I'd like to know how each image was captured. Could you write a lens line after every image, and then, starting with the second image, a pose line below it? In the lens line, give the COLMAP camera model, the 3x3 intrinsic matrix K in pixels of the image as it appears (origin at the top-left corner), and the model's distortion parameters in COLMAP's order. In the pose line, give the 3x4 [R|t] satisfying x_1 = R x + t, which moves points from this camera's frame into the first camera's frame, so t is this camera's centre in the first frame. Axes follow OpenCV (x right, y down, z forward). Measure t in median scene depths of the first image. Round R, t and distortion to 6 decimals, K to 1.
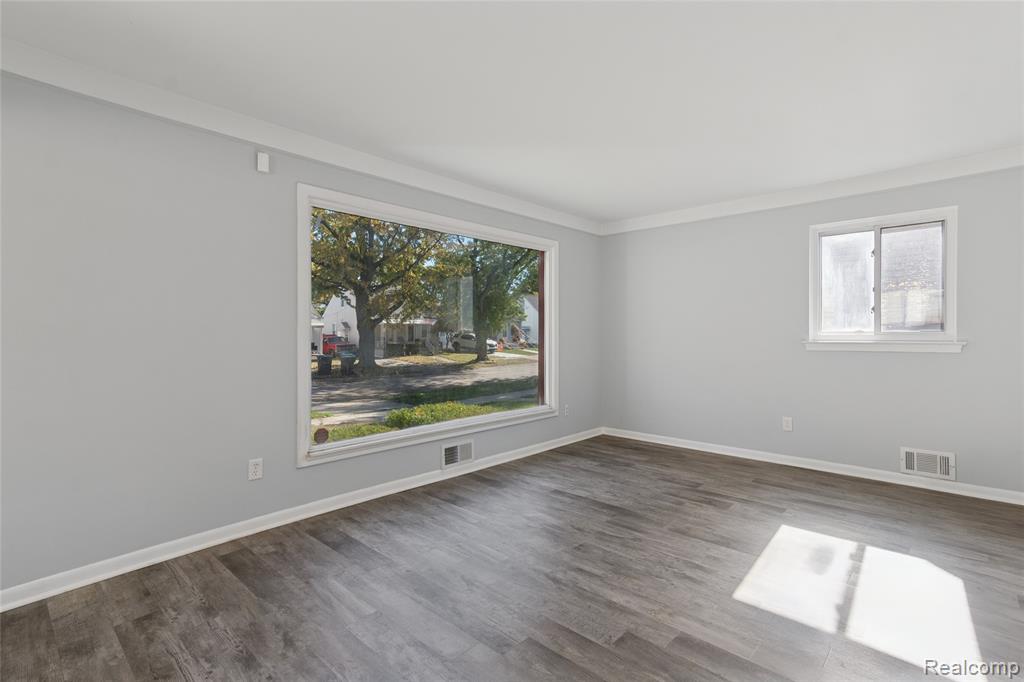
lens RADIAL K [[470.7, 0, 513.8], [0, 470.7, 336.0], [0, 0, 1]] dist [0.016463, -0.000393]
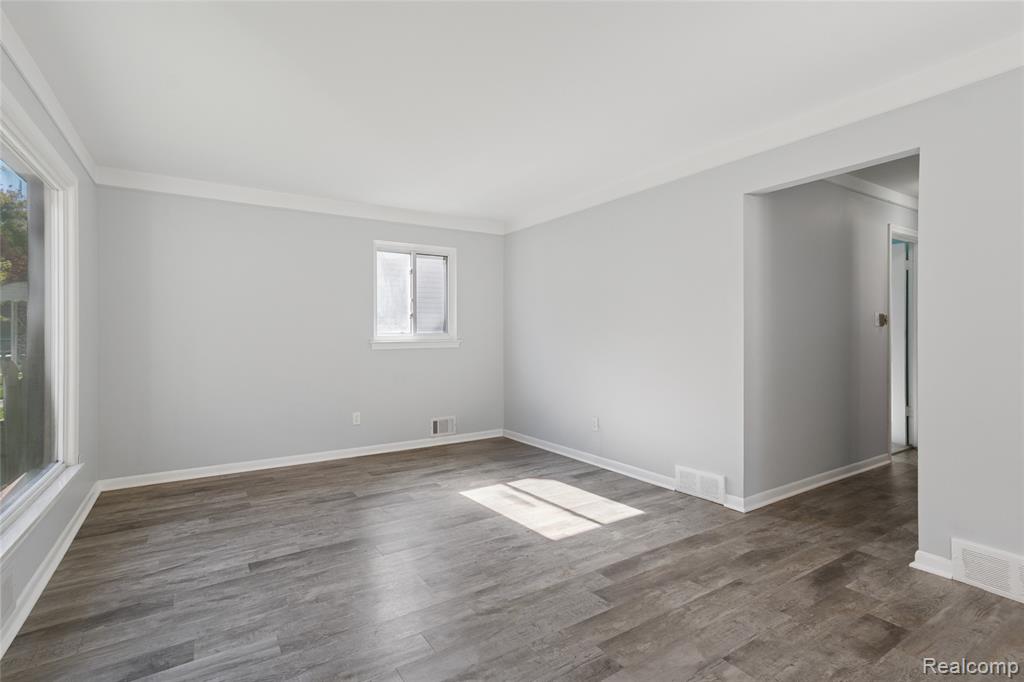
lens RADIAL K [[481.6, 0, 512.0], [0, 481.6, 341.0], [0, 0, 1]] dist [0.000513, 0.000729]
pose [[0.263022, -0.011838, 0.964717, -0.460750], [0.008612, 0.999914, 0.009922, 0.000961], [-0.964751, 0.005698, 0.263101, 0.435499]]
